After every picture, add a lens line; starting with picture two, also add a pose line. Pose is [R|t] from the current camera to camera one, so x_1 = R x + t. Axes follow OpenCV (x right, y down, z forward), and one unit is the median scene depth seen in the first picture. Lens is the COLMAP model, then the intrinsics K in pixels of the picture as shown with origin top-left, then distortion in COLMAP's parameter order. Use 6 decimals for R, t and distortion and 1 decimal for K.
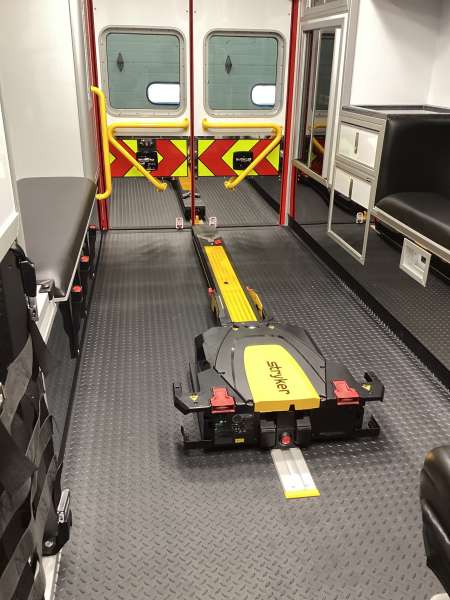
lens RADIAL K [[543.6, 0, 225.0], [0, 543.6, 300.0], [0, 0, 1]] dist [0.108908, -0.196682]
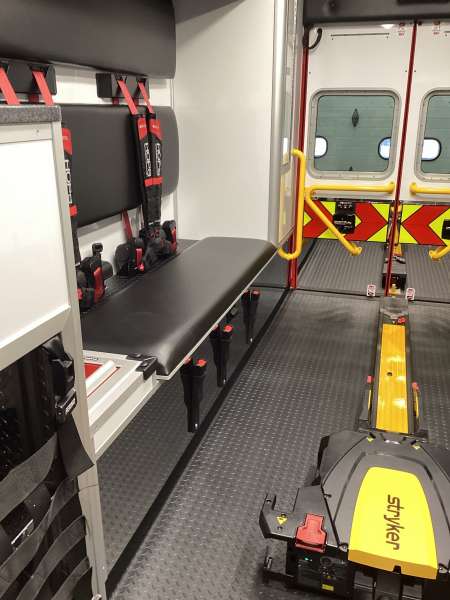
lens RADIAL K [[543.6, 0, 225.0], [0, 543.6, 300.0], [0, 0, 1]] dist [0.108908, -0.196682]
pose [[0.904005, 0.127153, -0.408174, 0.079894], [-0.158307, 0.986439, -0.043318, -0.050808], [0.397131, 0.103776, 0.911876, 0.066133]]
